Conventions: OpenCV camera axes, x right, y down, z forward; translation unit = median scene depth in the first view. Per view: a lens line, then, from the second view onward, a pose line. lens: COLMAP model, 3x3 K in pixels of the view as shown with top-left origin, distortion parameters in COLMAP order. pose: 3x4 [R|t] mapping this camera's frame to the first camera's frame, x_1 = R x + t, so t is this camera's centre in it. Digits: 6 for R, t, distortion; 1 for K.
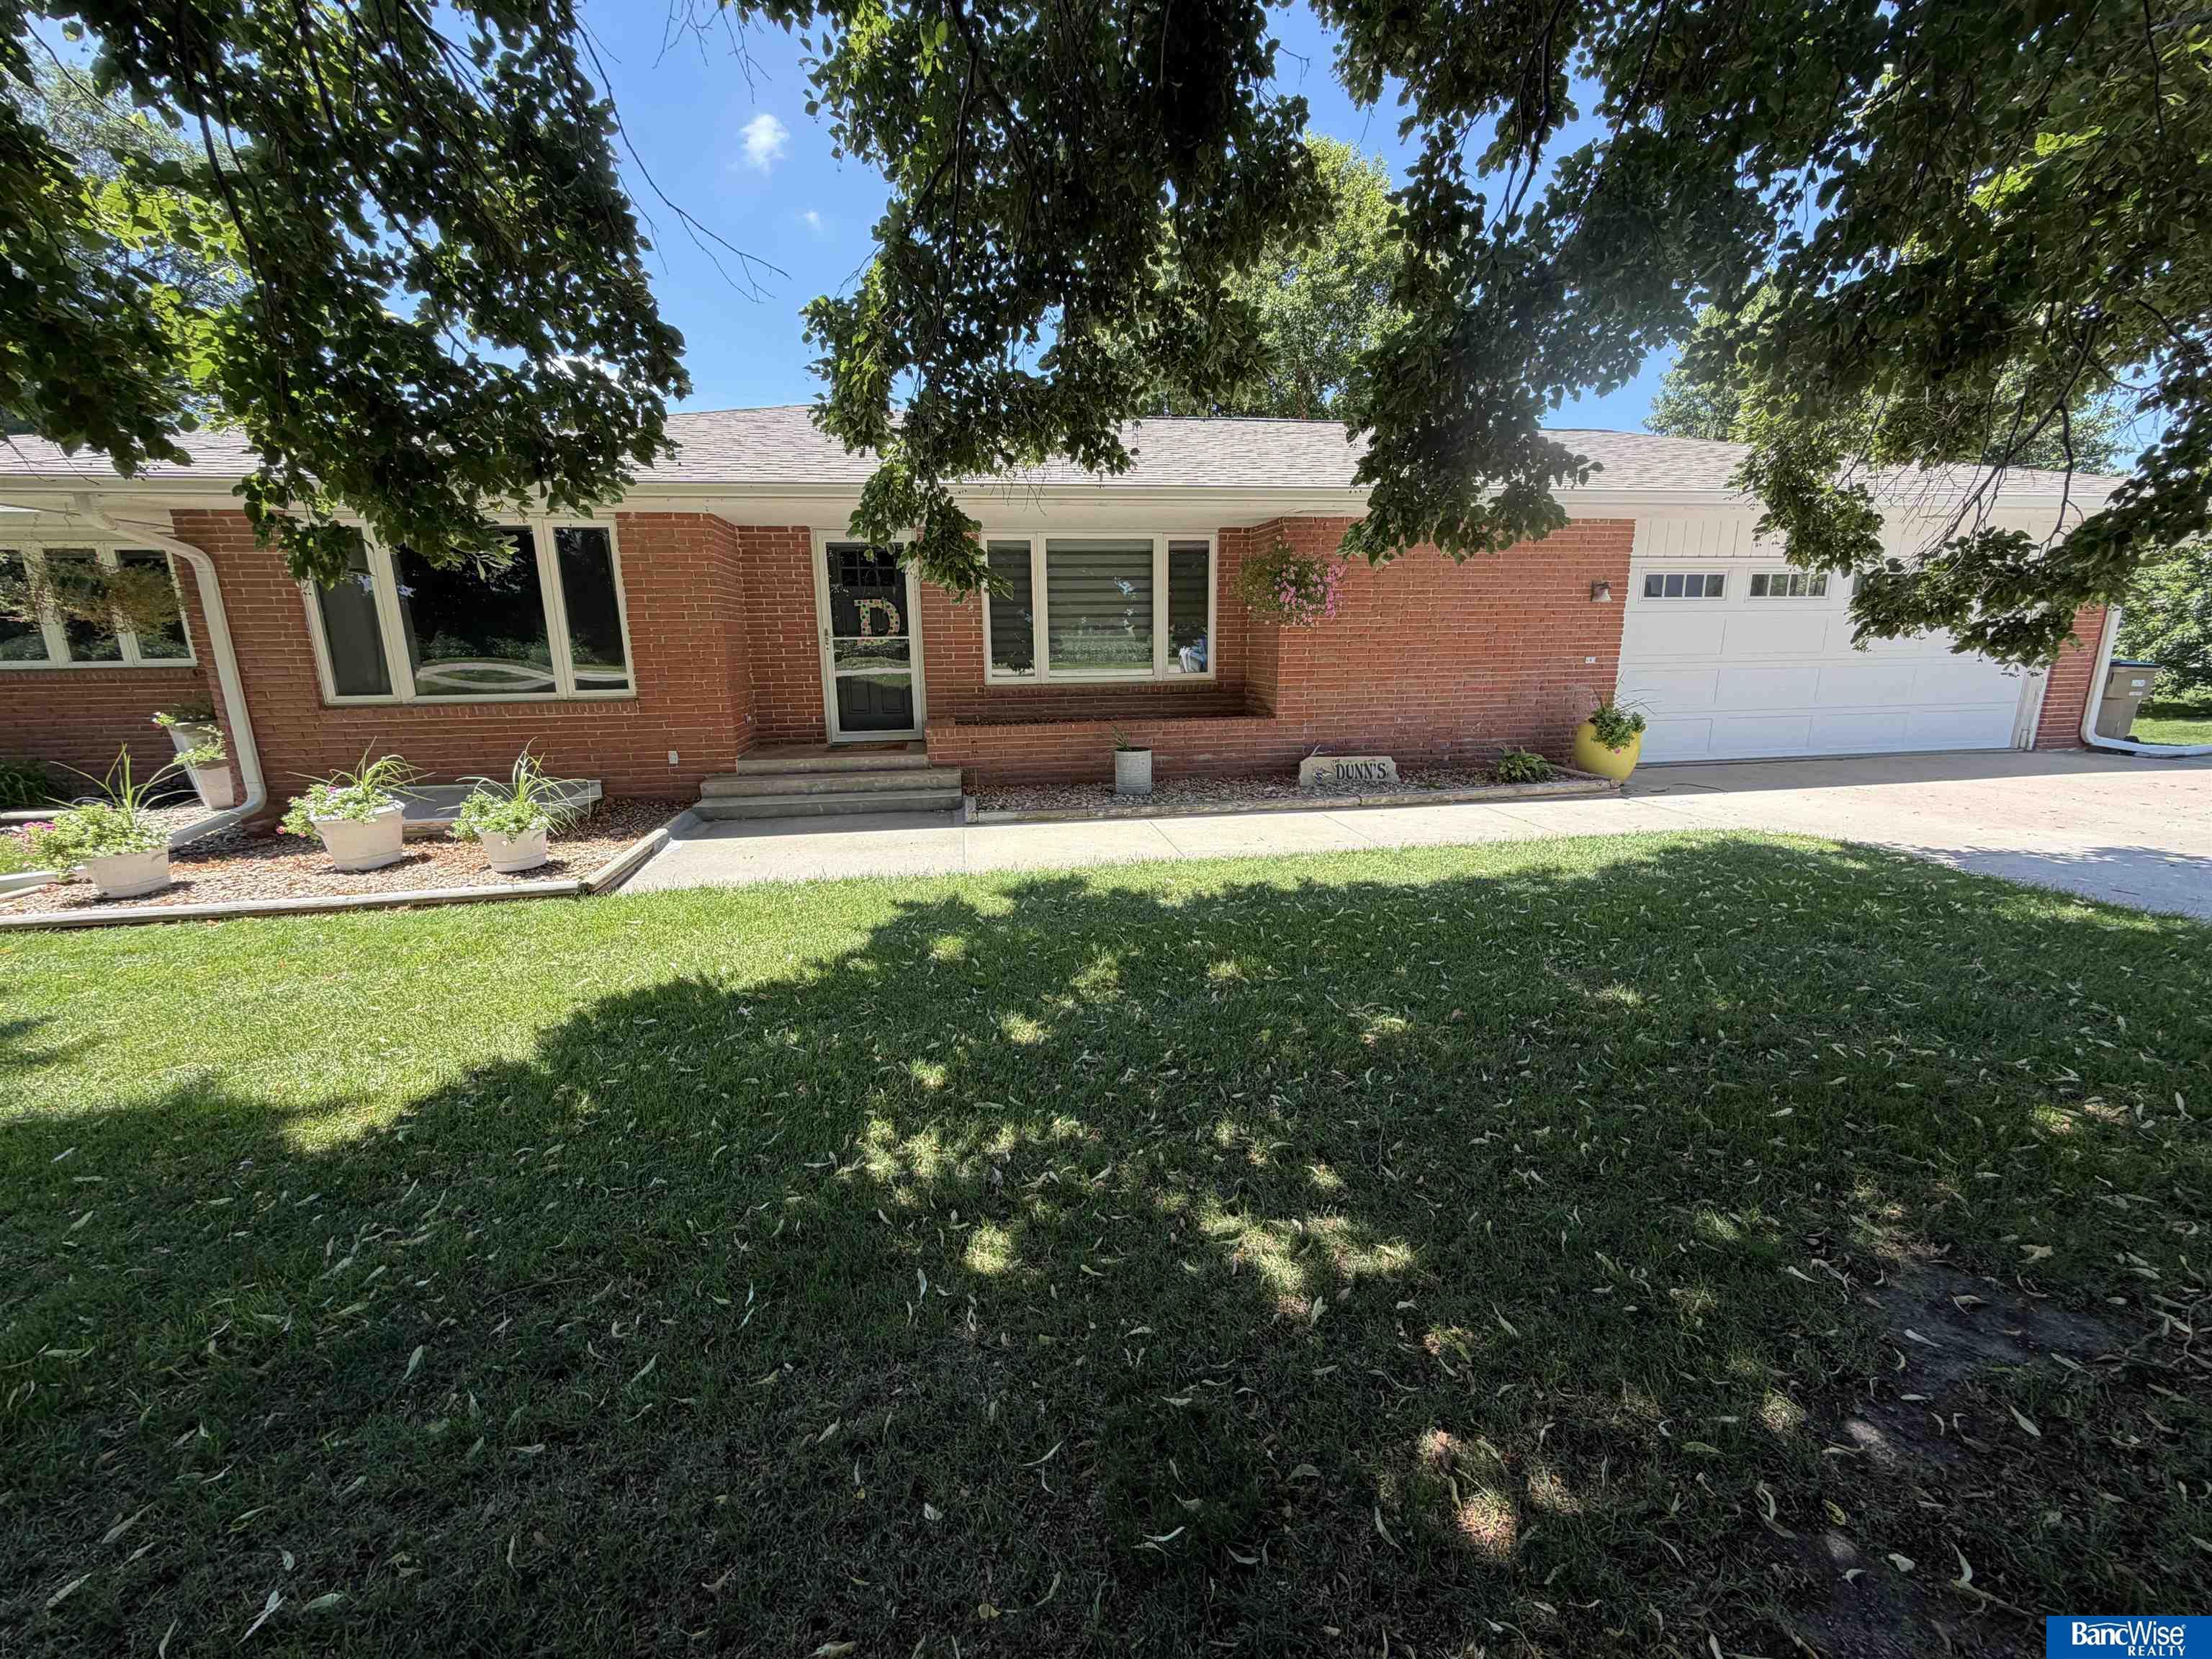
lens RADIAL K [[890.9, 0, 1097.0], [0, 890.9, 827.5], [0, 0, 1]] dist [0.004107, -0.000337]
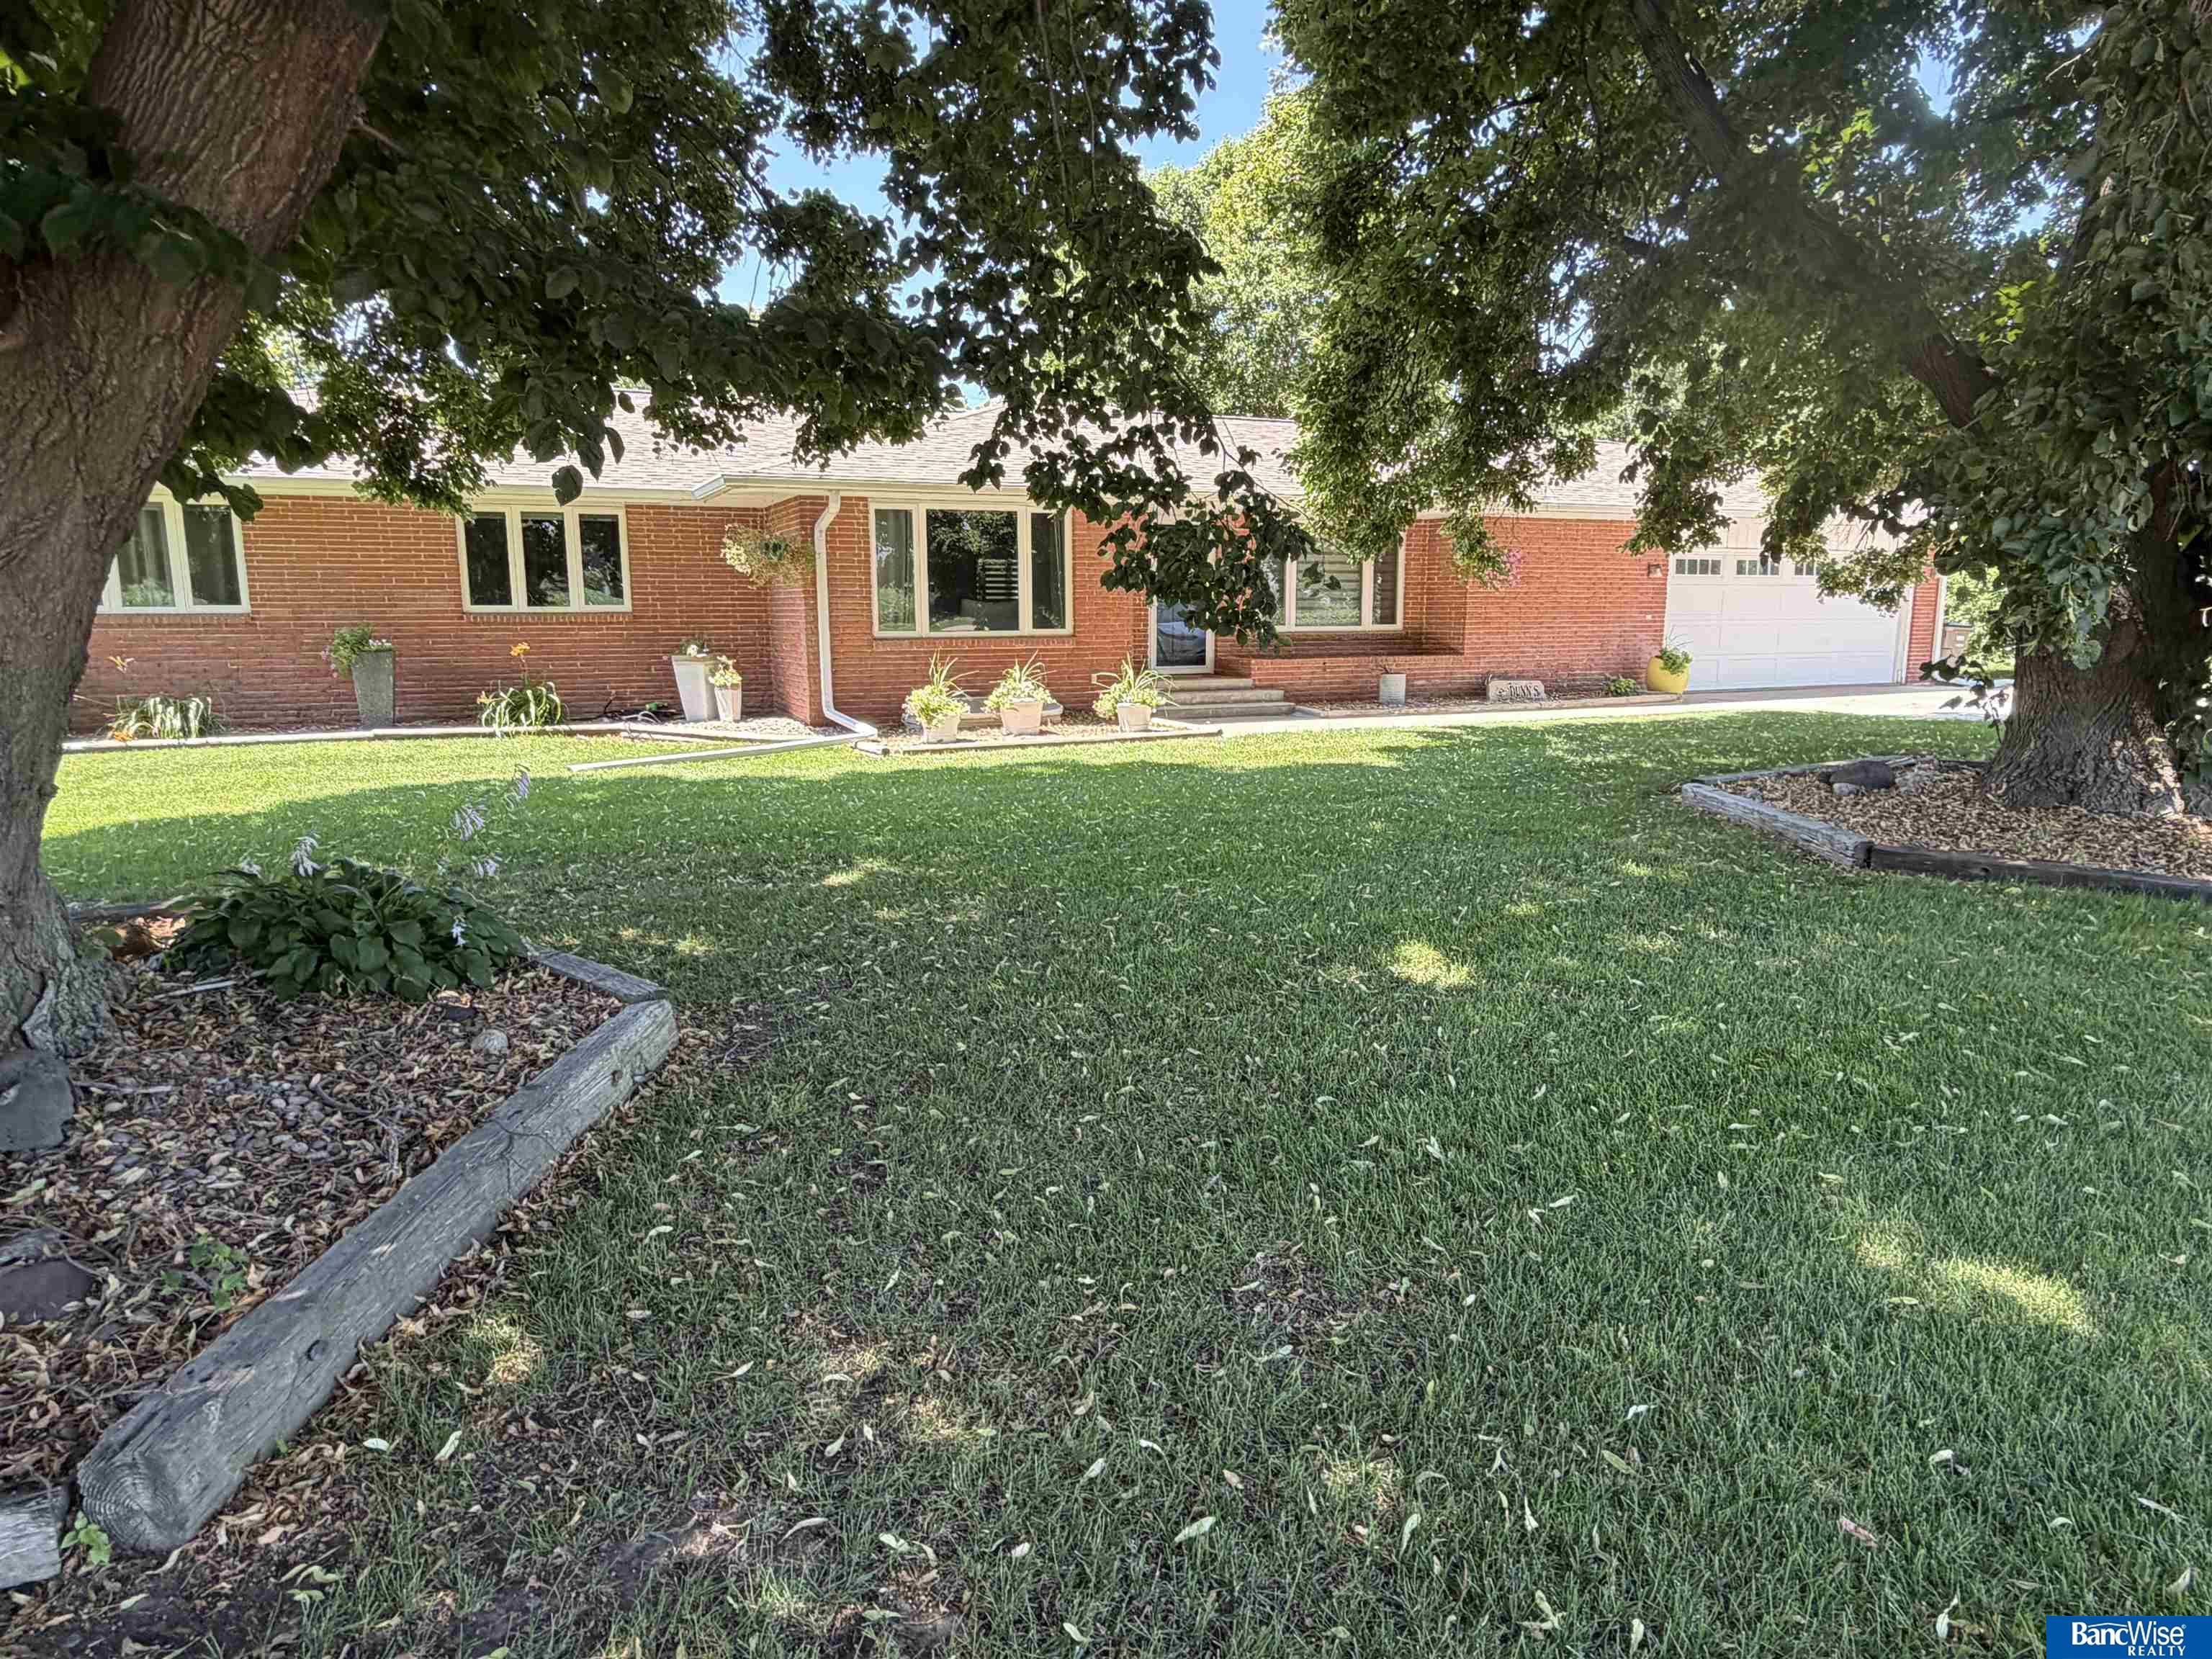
lens RADIAL K [[1355.6, 0, 1106.0], [0, 1355.6, 829.5], [0, 0, 1]] dist [-0.005778, -0.000814]
pose [[0.965641, -0.031778, 0.257929, -2.148323], [0.046436, 0.997622, -0.050940, 0.557132], [-0.255696, 0.061167, 0.964820, -2.134952]]
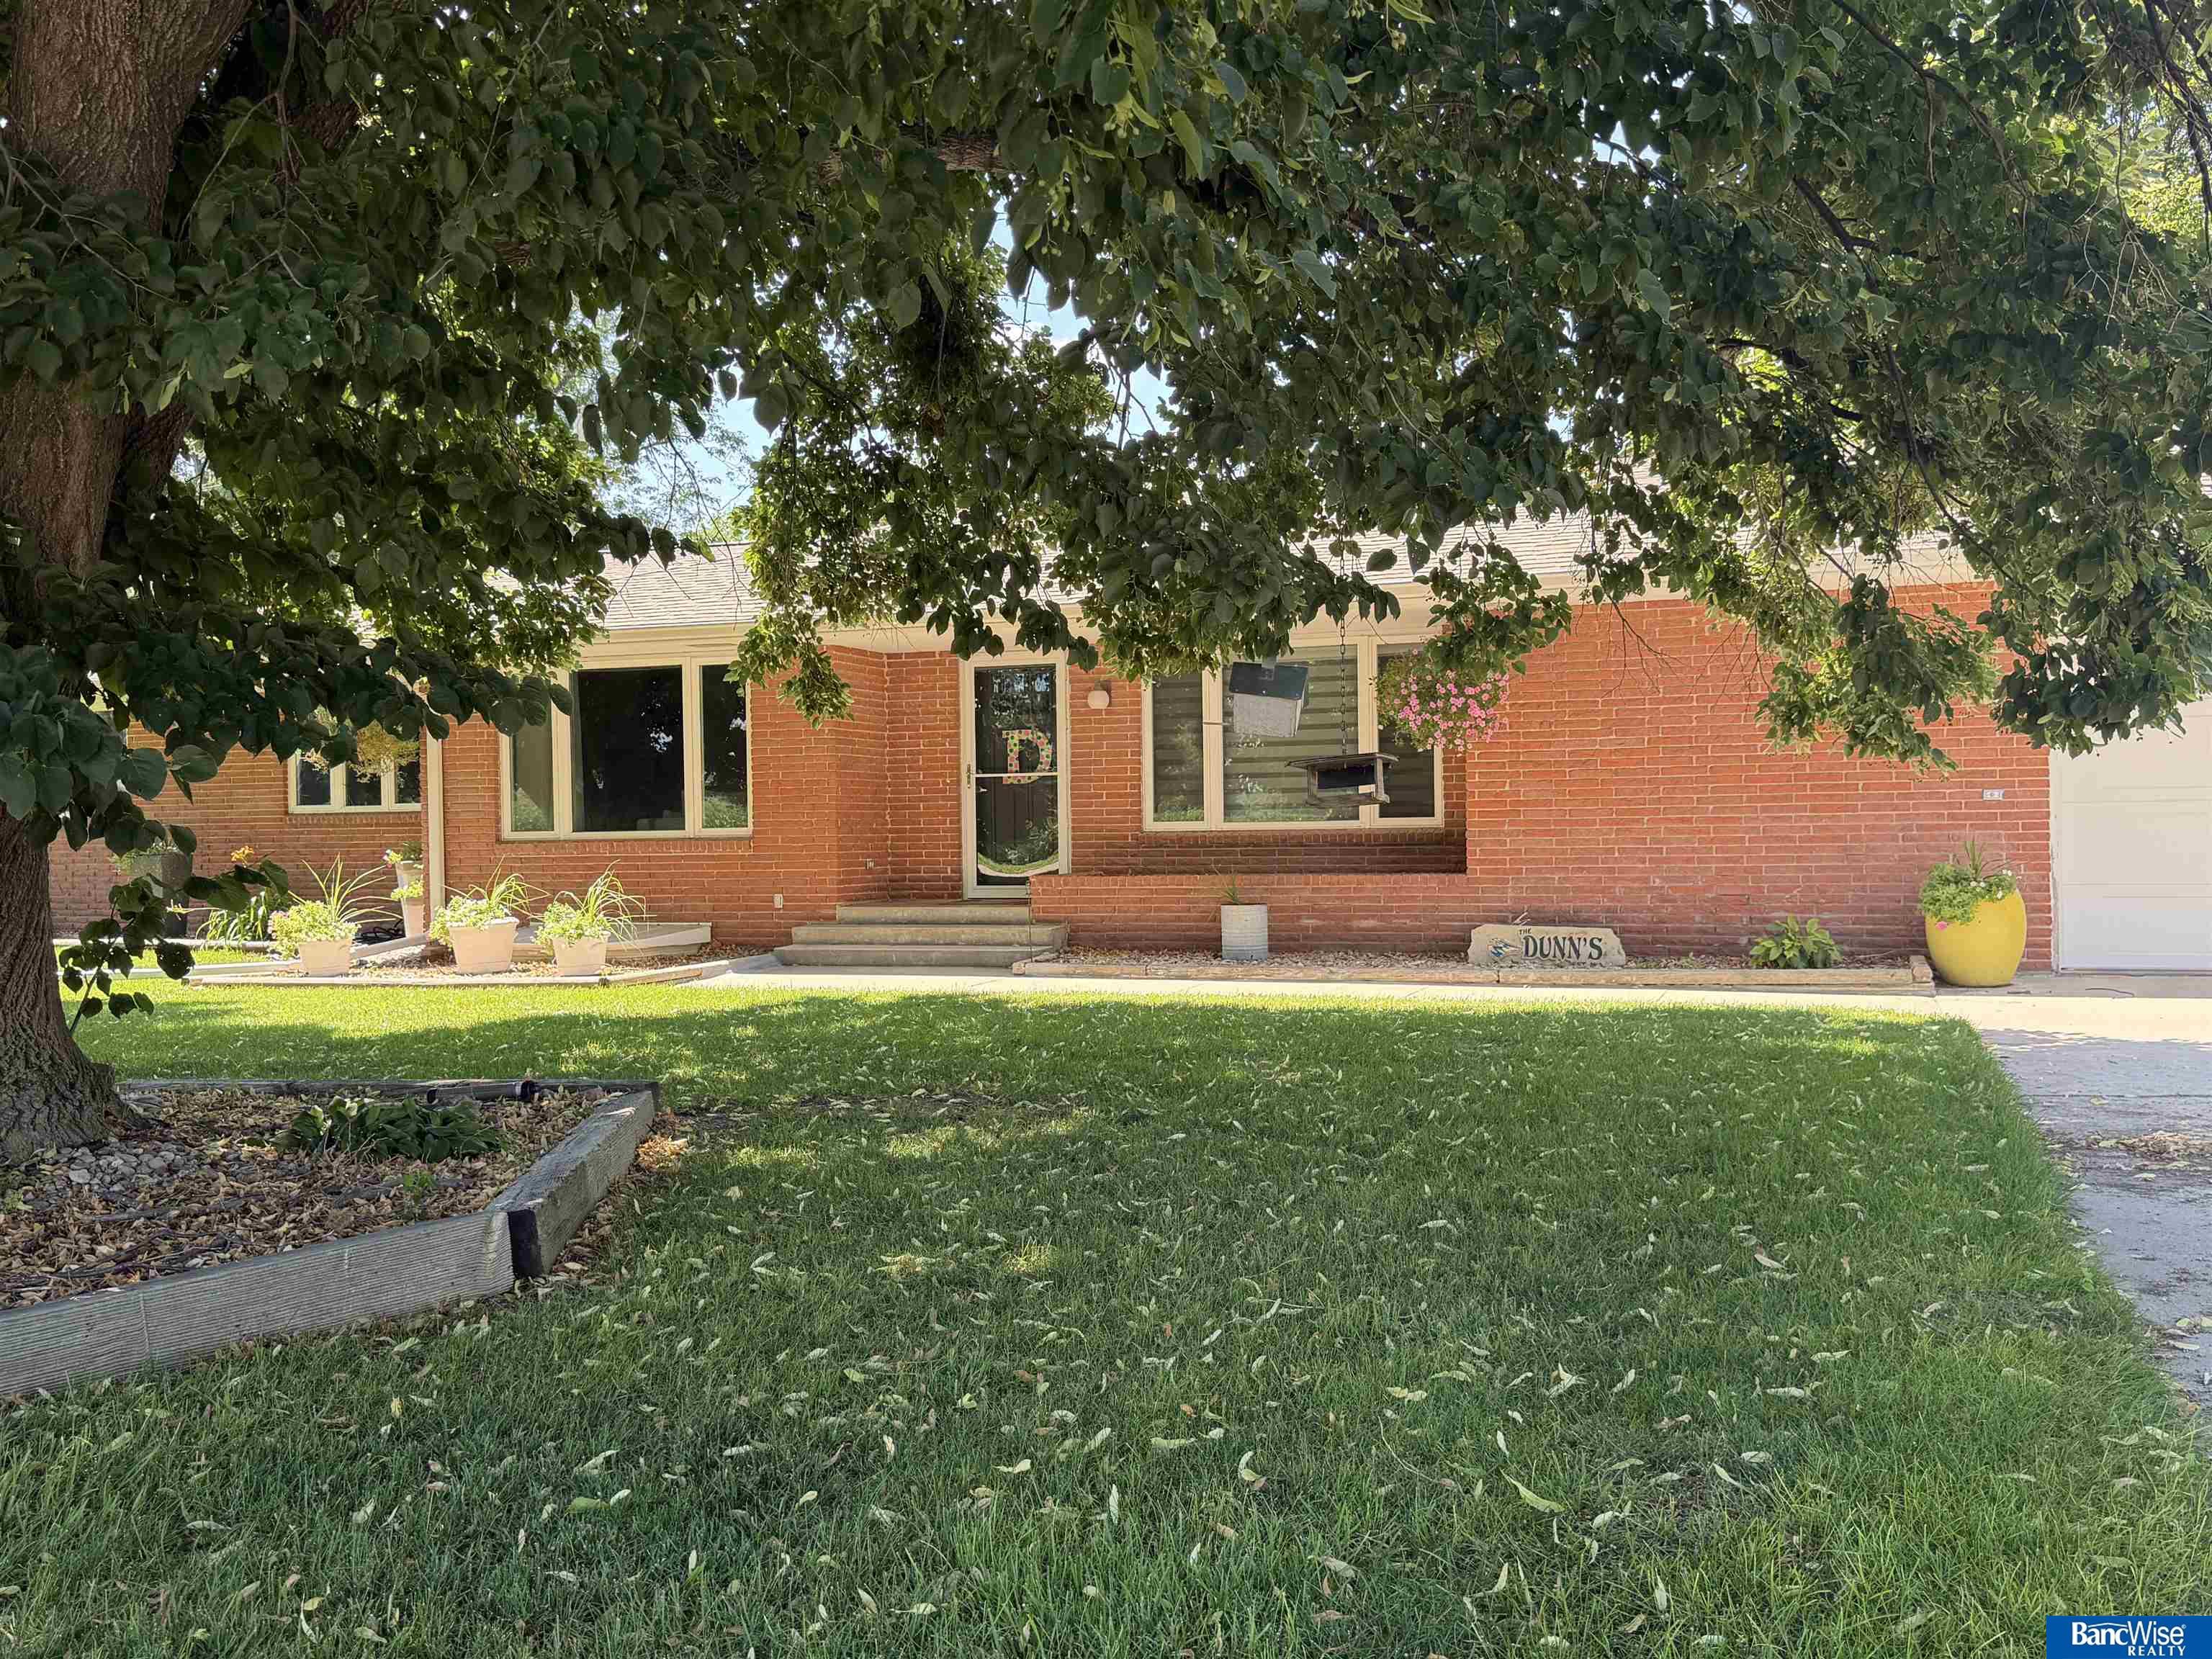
lens RADIAL K [[1969.2, 0, 1106.0], [0, 1969.2, 829.5], [0, 0, 1]] dist [0.175140, -0.327730]
pose [[0.869761, 0.001811, -0.493470, 1.770917], [-0.102938, 0.978660, -0.177842, 0.381136], [0.482617, 0.205477, 0.851387, -1.260935]]
